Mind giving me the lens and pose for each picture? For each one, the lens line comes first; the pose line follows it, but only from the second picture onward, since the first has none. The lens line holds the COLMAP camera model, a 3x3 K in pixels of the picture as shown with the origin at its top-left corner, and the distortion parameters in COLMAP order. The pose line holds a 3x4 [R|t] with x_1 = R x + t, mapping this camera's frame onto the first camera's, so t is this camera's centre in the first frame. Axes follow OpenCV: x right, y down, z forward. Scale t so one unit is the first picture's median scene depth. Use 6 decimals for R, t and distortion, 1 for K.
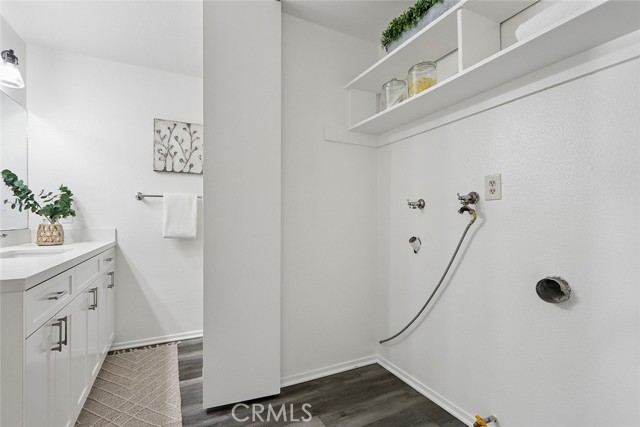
lens RADIAL K [[295.3, 0, 317.0], [0, 295.3, 218.5], [0, 0, 1]] dist [-0.002571, -0.000532]
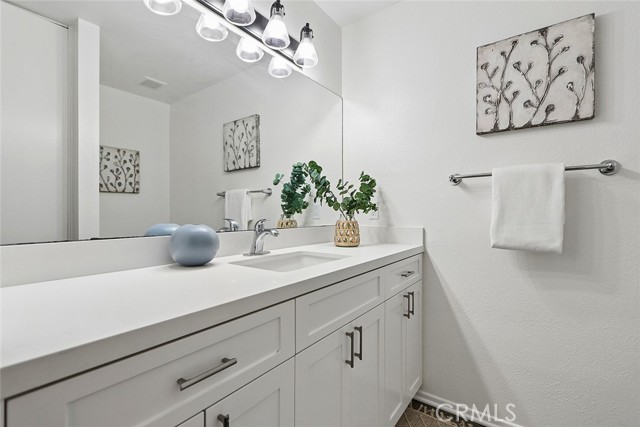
lens RADIAL K [[288.2, 0, 320.0], [0, 288.2, 213.5], [0, 0, 1]] dist [-0.001668, -0.000729]
pose [[0.453938, -0.002106, -0.891031, -0.173428], [0.002180, 0.999997, -0.001253, 0.000338], [0.891031, -0.001373, 0.453941, 0.445399]]
